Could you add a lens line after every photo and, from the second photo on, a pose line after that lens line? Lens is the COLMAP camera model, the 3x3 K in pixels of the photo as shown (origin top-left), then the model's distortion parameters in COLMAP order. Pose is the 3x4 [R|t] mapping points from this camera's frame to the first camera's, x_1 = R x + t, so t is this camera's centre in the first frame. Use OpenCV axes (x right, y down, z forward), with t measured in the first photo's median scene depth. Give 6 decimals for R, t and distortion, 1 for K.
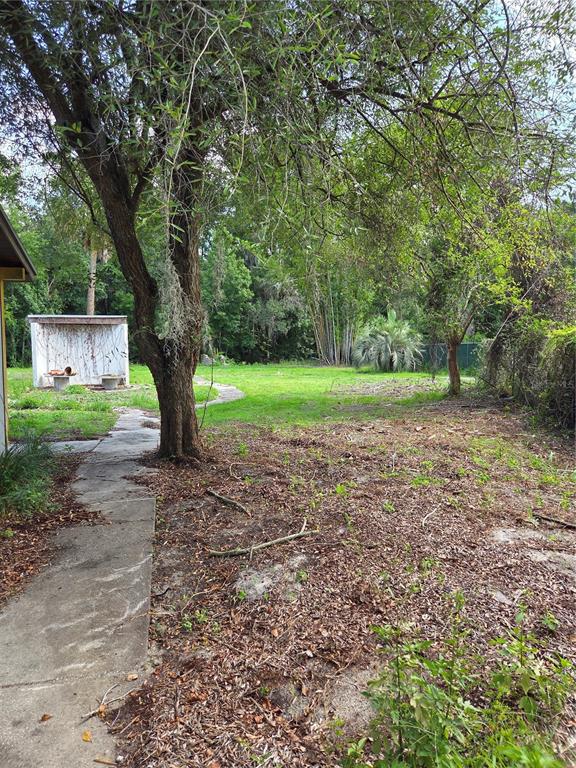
lens RADIAL K [[517.7, 0, 288.0], [0, 517.7, 384.0], [0, 0, 1]] dist [0.065521, -0.058057]
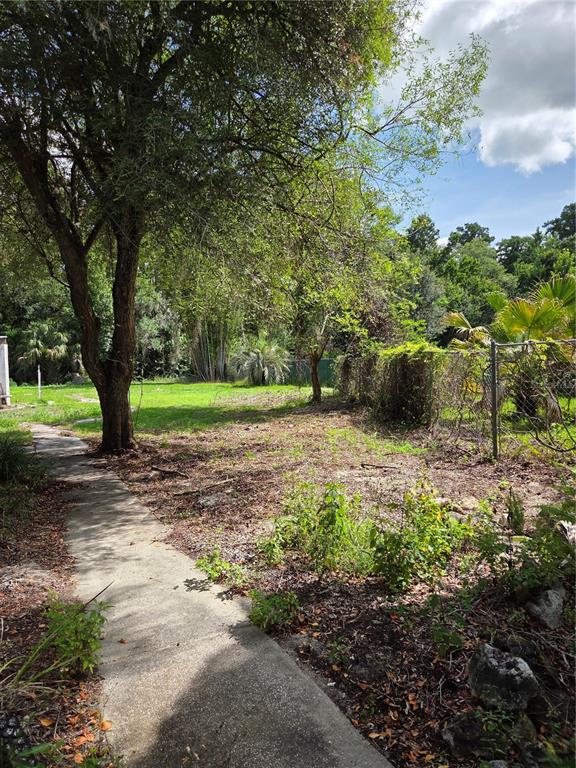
lens RADIAL K [[517.7, 0, 288.0], [0, 517.7, 384.0], [0, 0, 1]] dist [0.065521, -0.058057]
pose [[0.968298, -0.023003, 0.248735, -0.036143], [0.030527, 0.999184, -0.026436, 0.006097], [-0.247924, 0.033191, 0.968211, -0.122868]]
